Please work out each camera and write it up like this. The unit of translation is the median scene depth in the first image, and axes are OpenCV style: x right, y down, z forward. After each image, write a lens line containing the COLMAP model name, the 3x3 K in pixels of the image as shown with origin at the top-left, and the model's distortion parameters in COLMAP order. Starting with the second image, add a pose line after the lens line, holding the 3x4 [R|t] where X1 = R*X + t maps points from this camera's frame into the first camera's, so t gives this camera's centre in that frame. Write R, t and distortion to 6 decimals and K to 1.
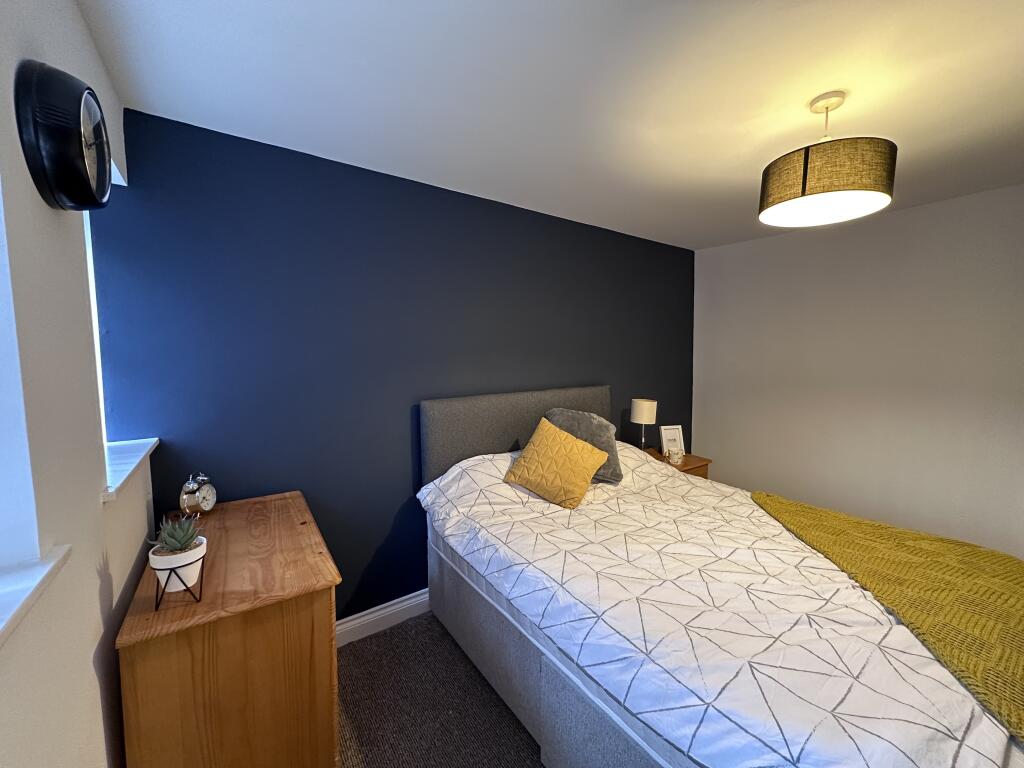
lens RADIAL K [[406.5, 0, 519.5], [0, 406.5, 386.3], [0, 0, 1]] dist [-0.003172, -0.000052]
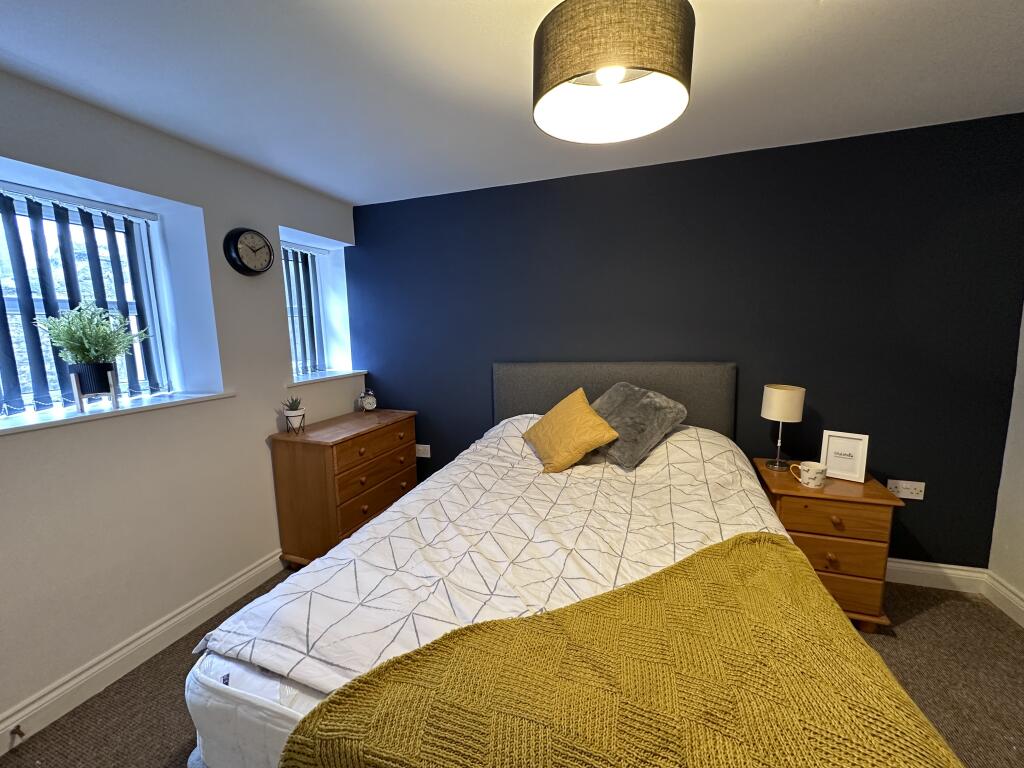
lens RADIAL K [[406.5, 0, 512.2], [0, 406.5, 385.1], [0, 0, 1]] dist [-0.003172, -0.000052]
pose [[0.576307, 0.097750, -0.811366, 0.969971], [-0.048659, 0.995164, 0.085331, -0.010686], [0.815784, -0.009697, 0.578276, 0.341458]]
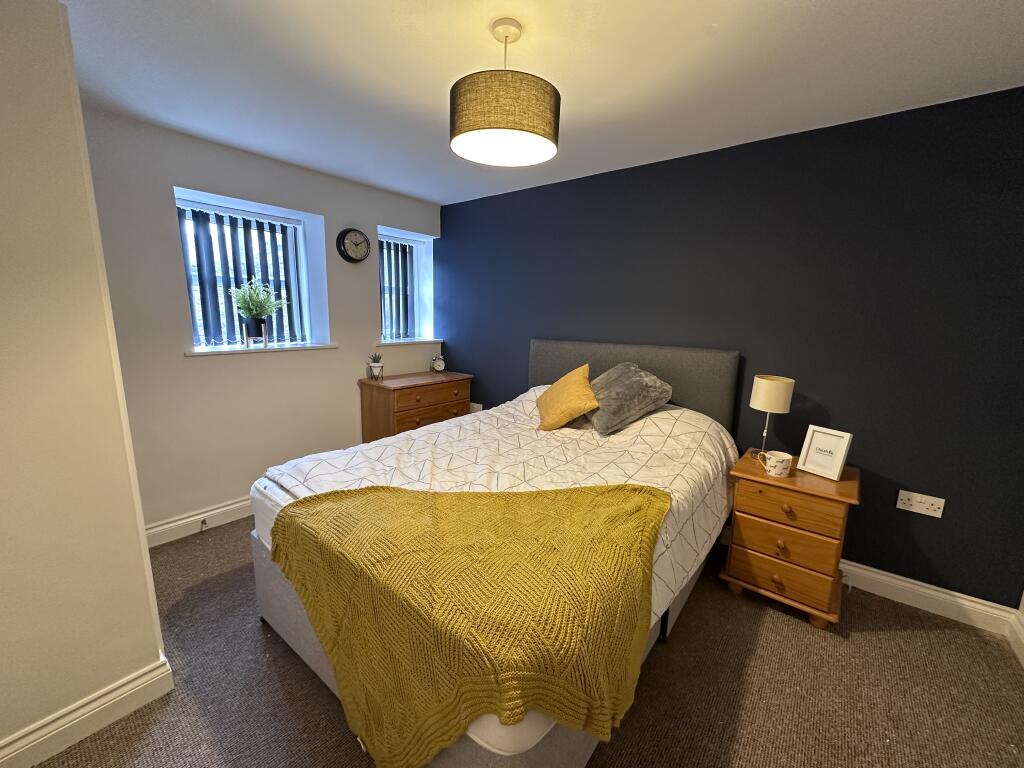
lens RADIAL K [[406.5, 0, 513.9], [0, 406.5, 386.1], [0, 0, 1]] dist [-0.003172, -0.000052]
pose [[0.270126, 0.174211, -0.946933, 1.369771], [-0.107176, 0.982823, 0.150241, -0.015836], [0.956841, 0.060904, 0.284158, 0.594218]]
